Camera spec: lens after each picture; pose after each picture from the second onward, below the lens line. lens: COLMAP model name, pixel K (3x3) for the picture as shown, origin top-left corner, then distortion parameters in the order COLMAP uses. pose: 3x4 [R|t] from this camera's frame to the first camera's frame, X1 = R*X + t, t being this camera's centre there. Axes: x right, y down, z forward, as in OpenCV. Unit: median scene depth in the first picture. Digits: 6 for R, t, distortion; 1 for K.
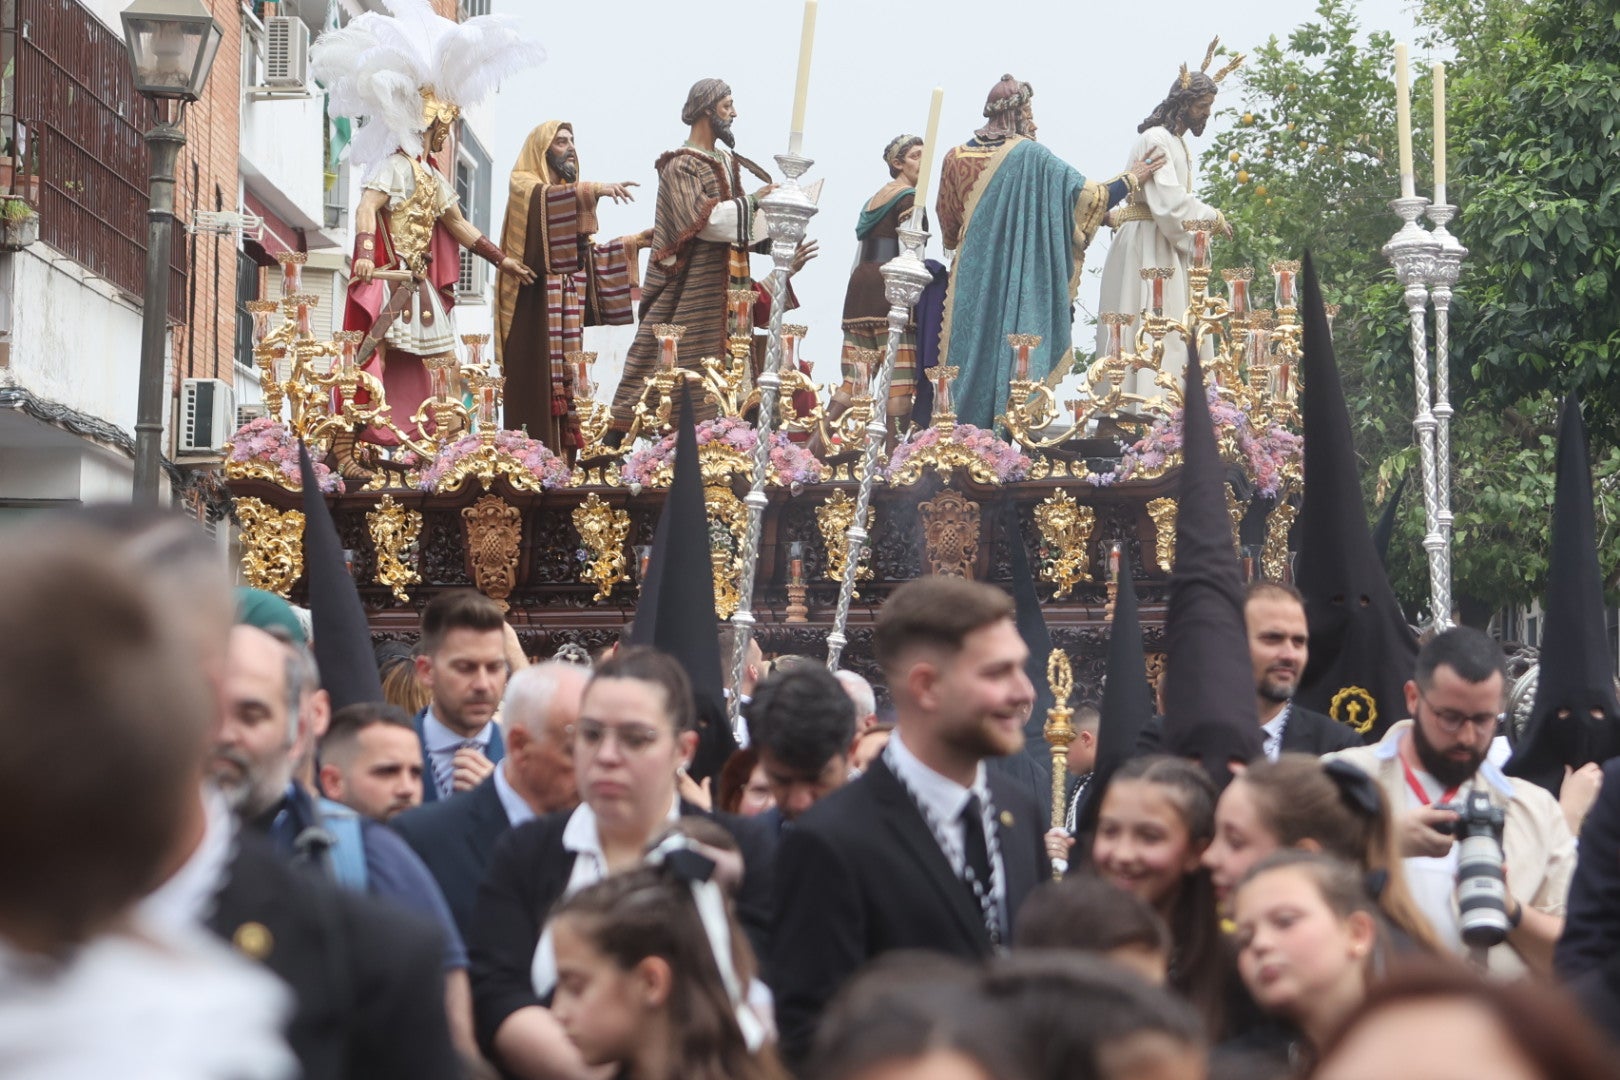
lens RADIAL K [[6182.3, 0, 810.0], [0, 6182.3, 540.0], [0, 0, 1]] dist [0.098386, -4.656803]
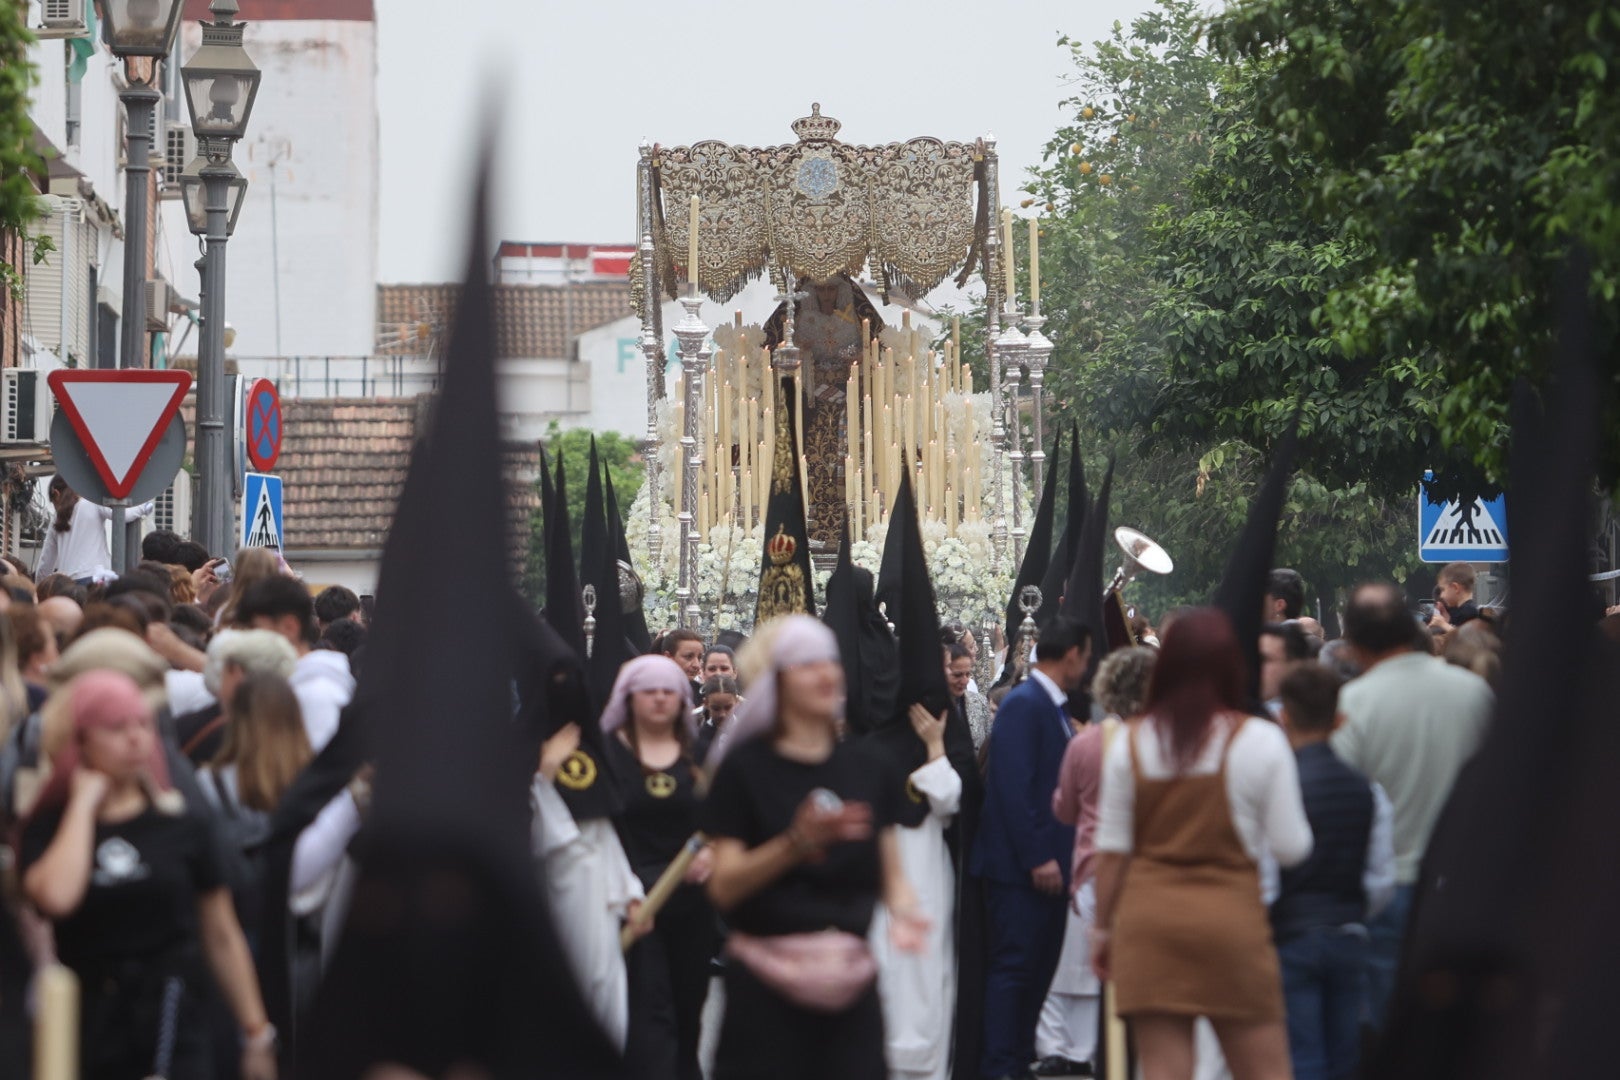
lens RADIAL K [[6182.3, 0, 810.0], [0, 6182.3, 540.0], [0, 0, 1]] dist [0.098386, -4.656803]
pose [[0.999634, -0.012297, 0.024076, -0.005237], [0.012261, 0.999923, 0.001677, -0.004920], [-0.024095, -0.001381, 0.999709, -0.407111]]
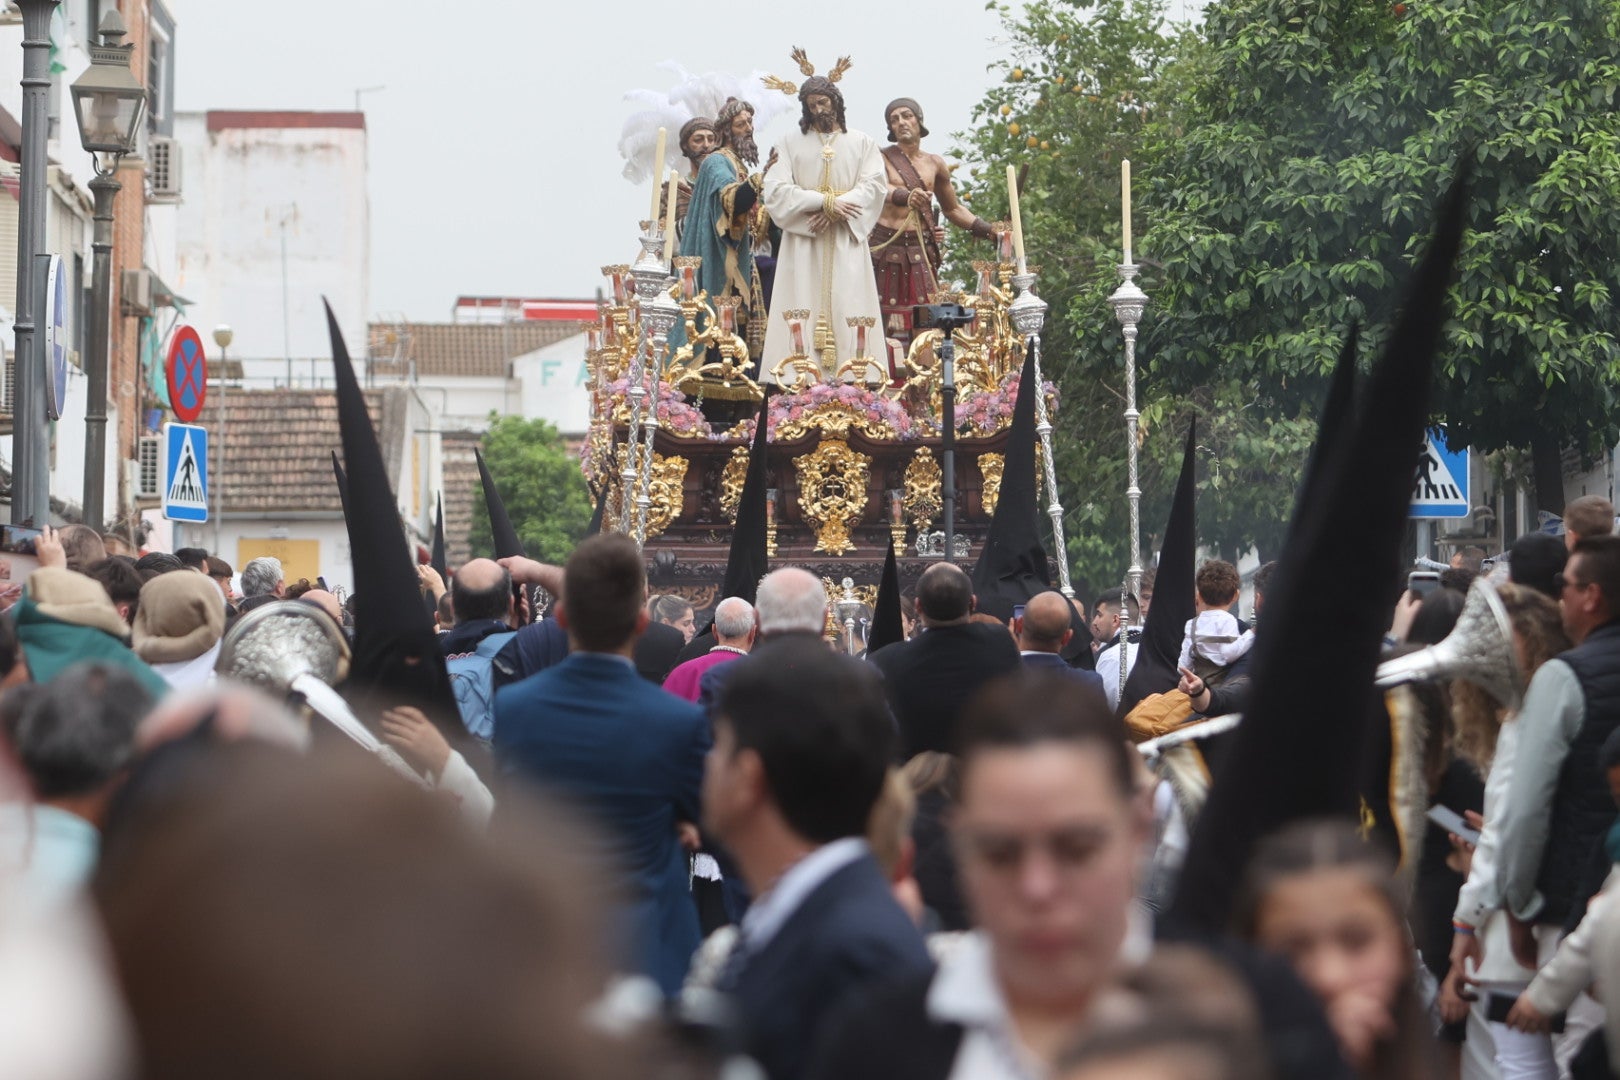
lens RADIAL K [[6075.4, 0, 810.0], [0, 6075.4, 540.0], [0, 0, 1]] dist [-0.018648, 2.527336]
pose [[0.999314, -0.011008, 0.035349, -0.007374], [0.010696, 0.999902, 0.009014, -0.003487], [-0.035444, -0.008630, 0.999334, -0.244918]]
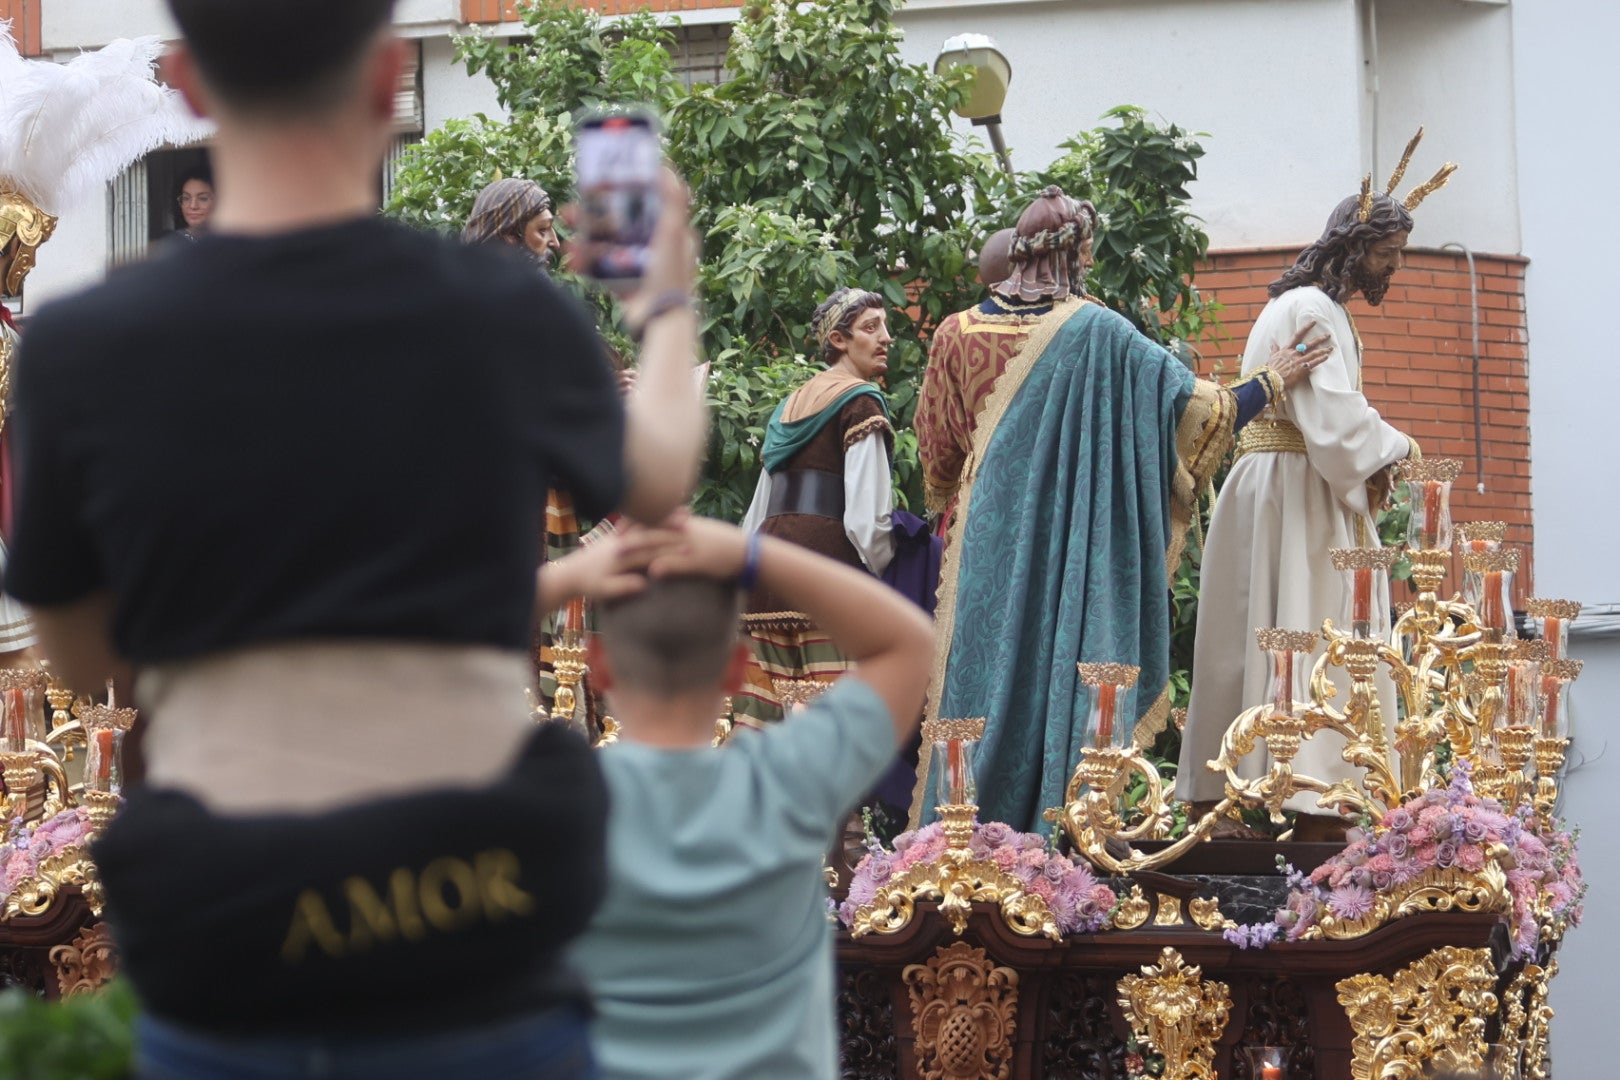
lens RADIAL K [[6075.4, 0, 810.0], [0, 6075.4, 540.0], [0, 0, 1]] dist [-0.018648, 2.527336]
pose [[0.995504, 0.023741, 0.091699, -0.040518], [-0.021655, 0.999485, -0.023680, -0.030623], [-0.092214, 0.021588, 0.995505, 0.467525]]
